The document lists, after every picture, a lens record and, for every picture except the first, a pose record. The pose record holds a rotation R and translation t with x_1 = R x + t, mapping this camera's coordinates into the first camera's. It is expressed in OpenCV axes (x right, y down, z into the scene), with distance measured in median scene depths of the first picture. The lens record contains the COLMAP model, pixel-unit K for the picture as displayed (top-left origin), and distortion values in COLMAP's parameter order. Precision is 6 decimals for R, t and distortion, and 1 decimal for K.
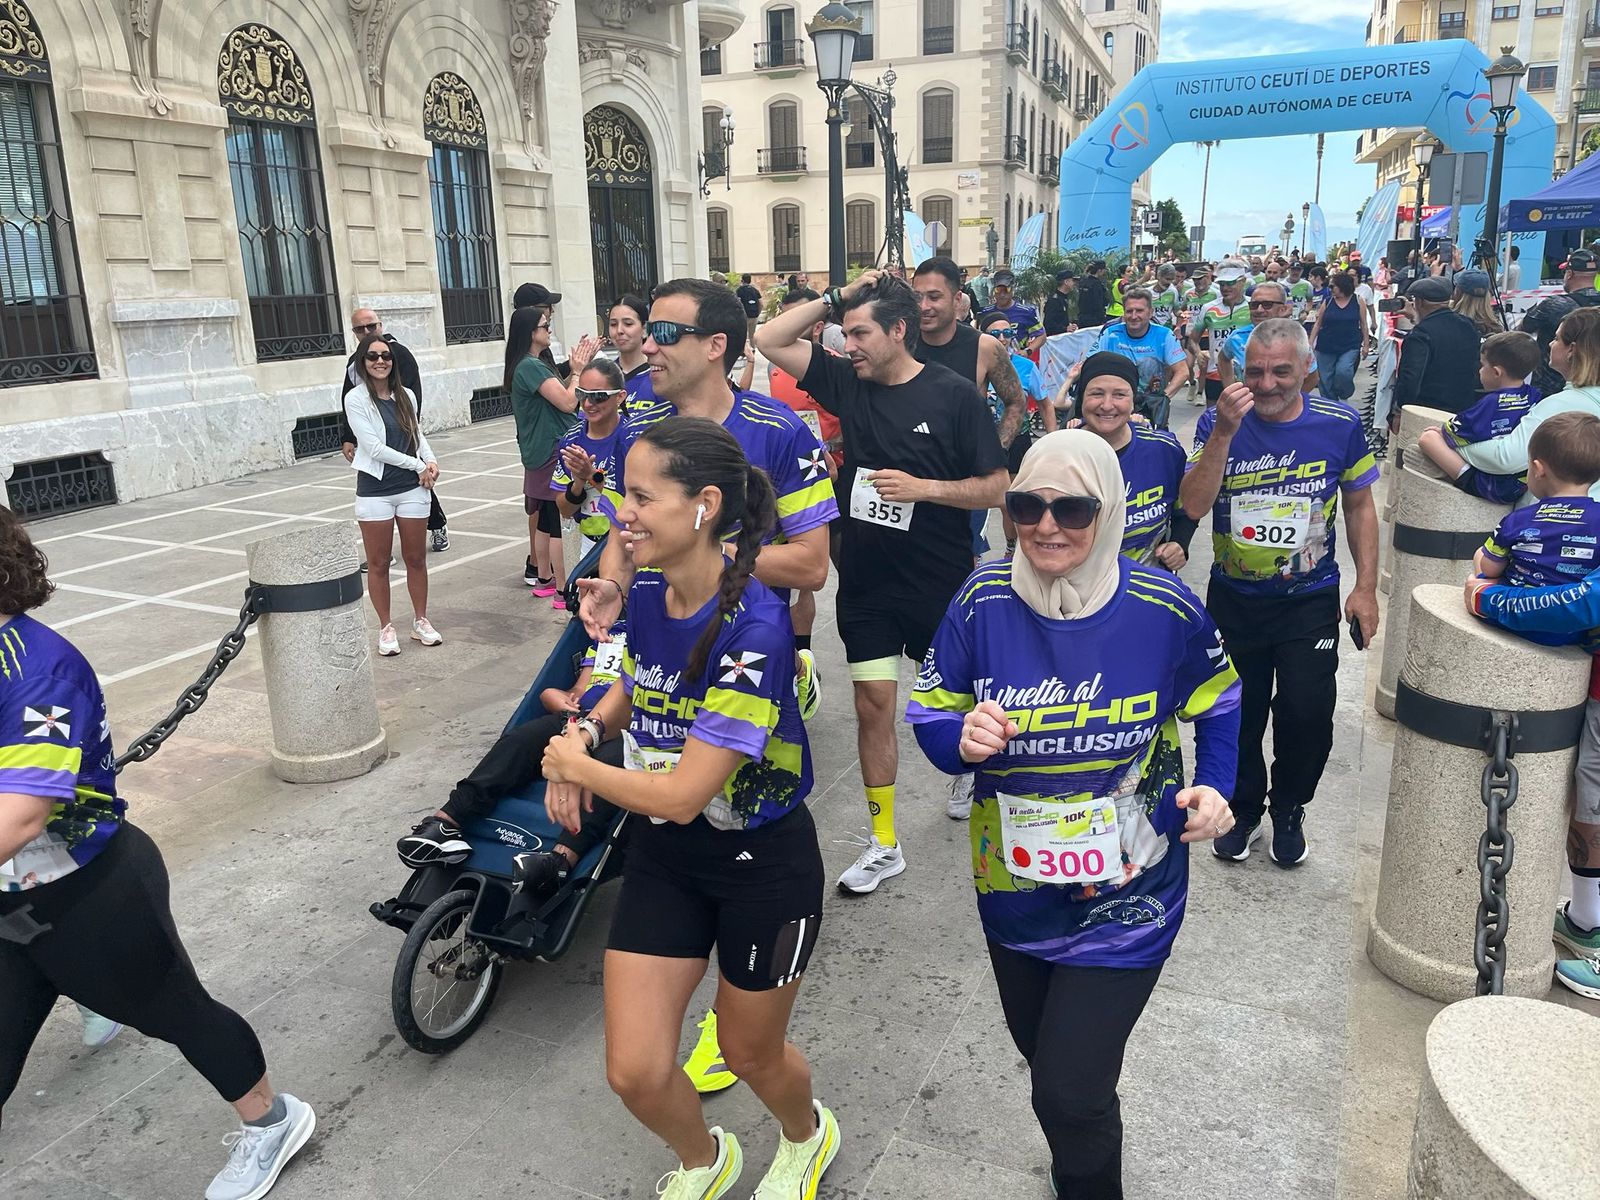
lens RADIAL K [[1204.8, 0, 796.6], [0, 1204.8, 590.9], [0, 0, 1]] dist [0.081600, -0.111215]
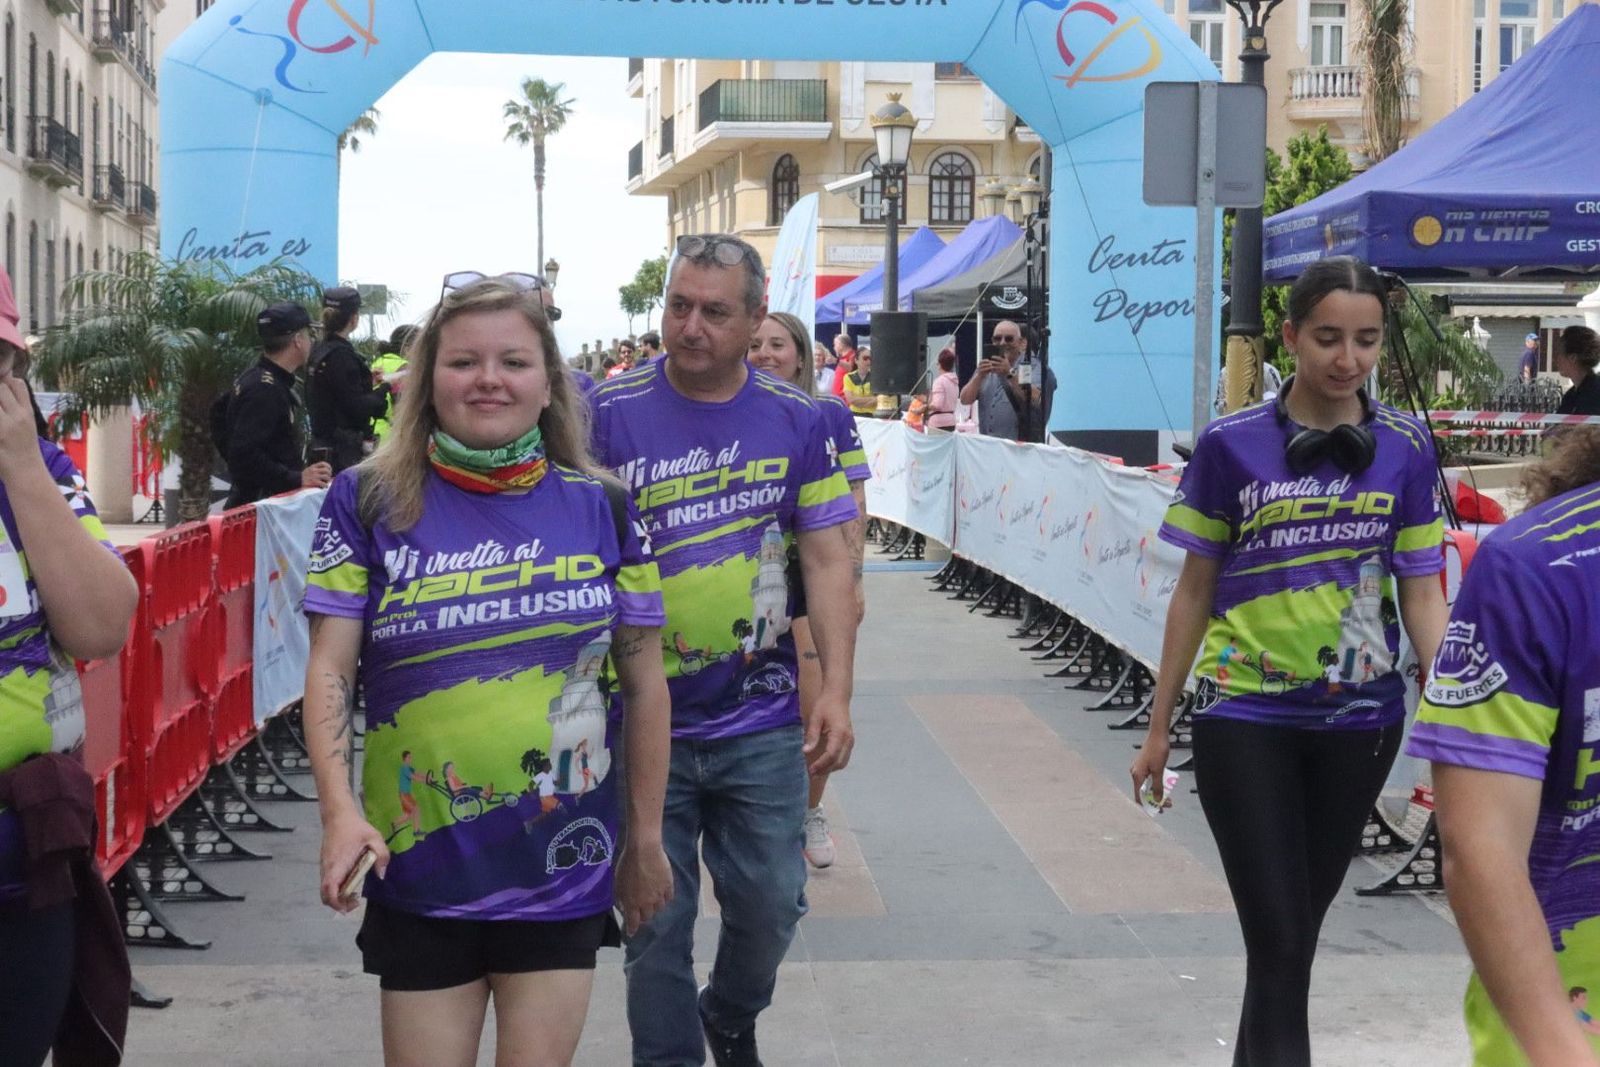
lens RADIAL K [[2515.6, 0, 800.0], [0, 2515.6, 533.5], [0, 0, 1]] dist [-0.026838, -0.179020]
pose [[0.875819, 0.006394, 0.482598, 0.011887], [0.088497, 0.980832, -0.173599, -0.058511], [-0.474457, 0.194749, 0.858465, 0.291353]]
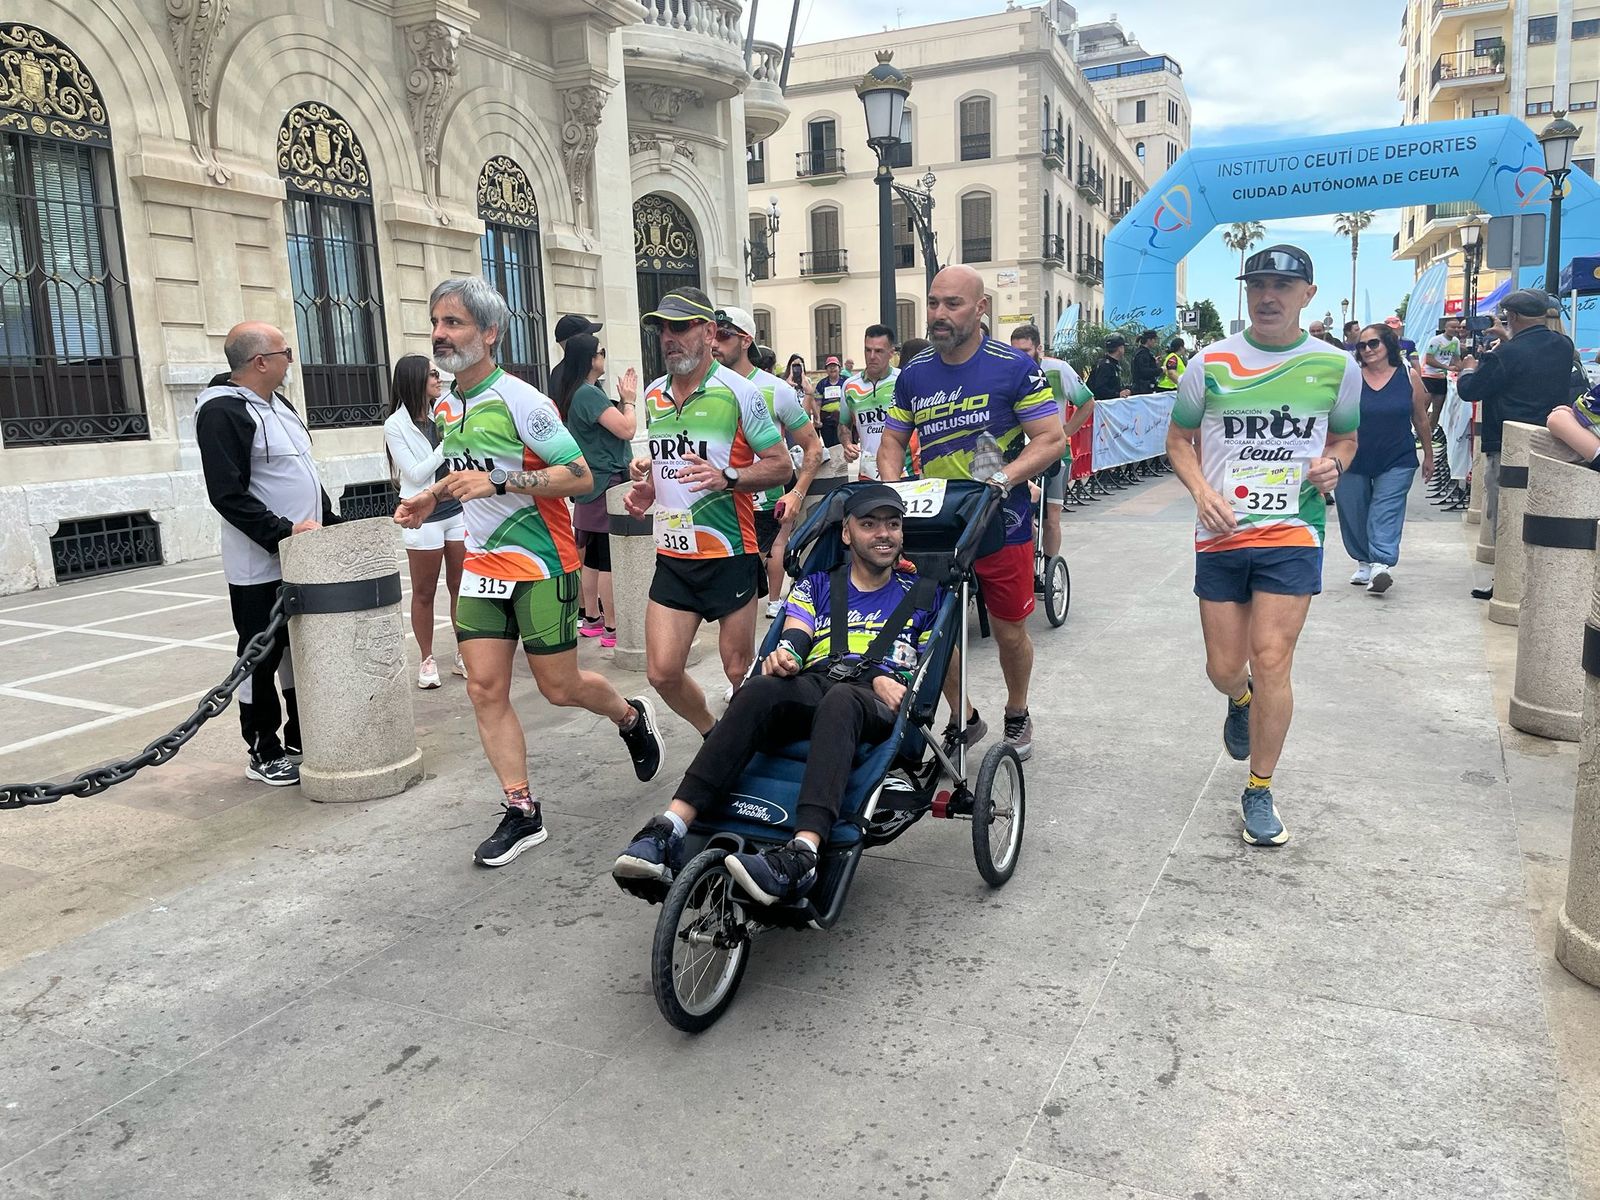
lens RADIAL K [[1204.5, 0, 794.9], [0, 1204.5, 585.8], [0, 0, 1]] dist [0.078779, -0.108190]
pose [[0.999342, -0.007425, -0.035497, -0.005418], [0.004231, 0.996002, -0.089227, 0.019988], [0.036018, 0.089018, 0.995379, 0.020903]]
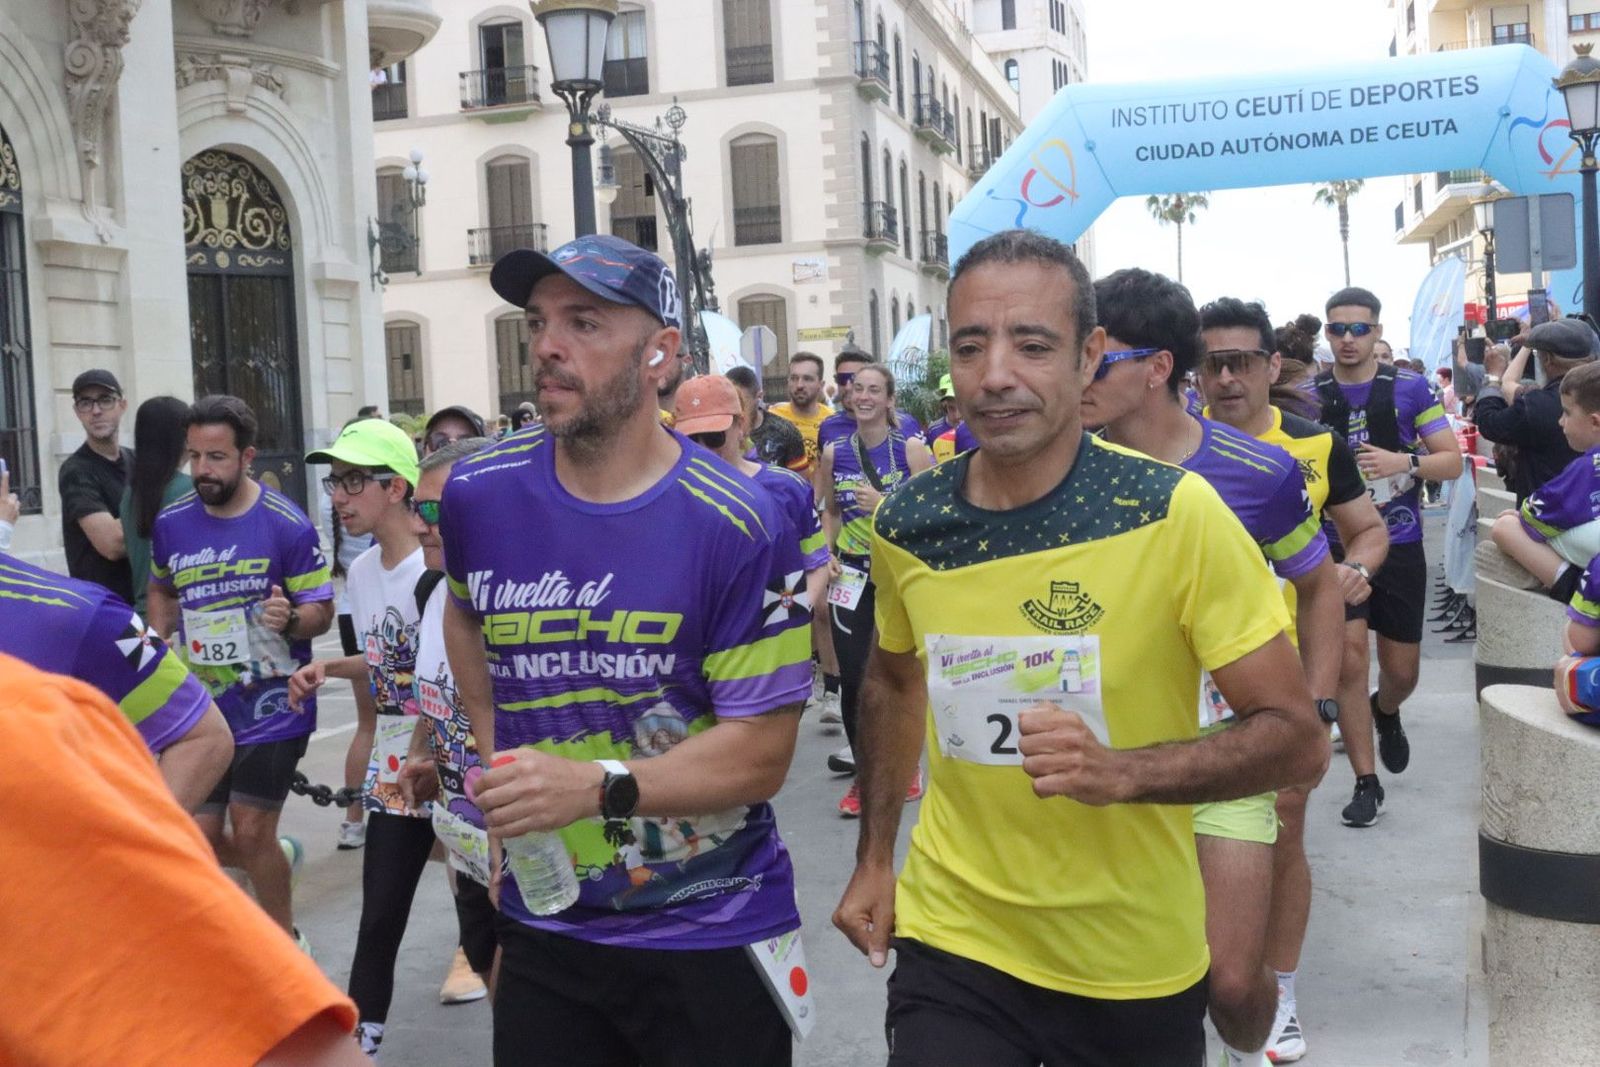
lens RADIAL K [[2067.5, 0, 741.7], [0, 2067.5, 531.2], [0, 0, 1]] dist [-0.080157, 0.084266]
pose [[0.994921, -0.030864, 0.095806, 0.003082], [0.049934, 0.977790, -0.203553, 0.019501], [-0.087395, 0.207303, 0.974365, -0.004962]]
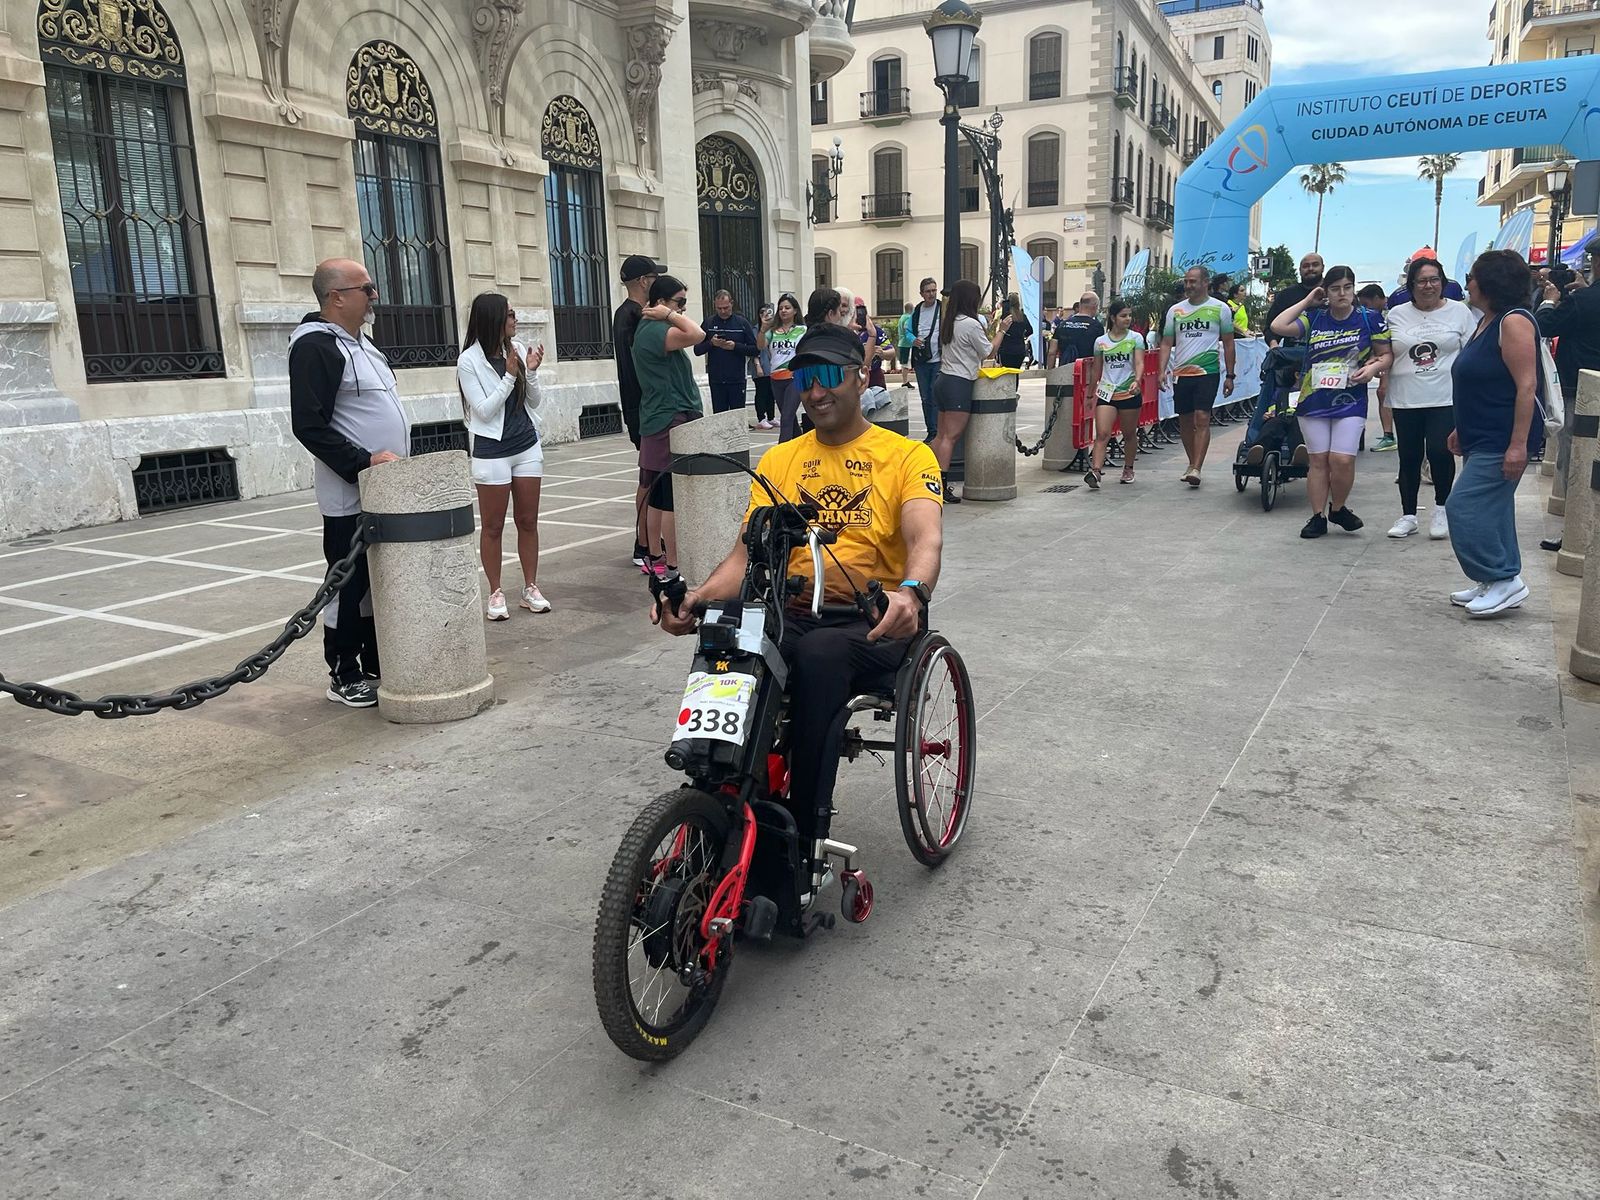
lens RADIAL K [[1204.8, 0, 796.6], [0, 1204.8, 590.9], [0, 0, 1]] dist [0.081600, -0.111215]
pose [[0.996762, 0.011445, -0.079595, -0.006063], [-0.014910, 0.998961, -0.043067, 0.022965], [0.079019, 0.044115, 0.995897, 0.015688]]
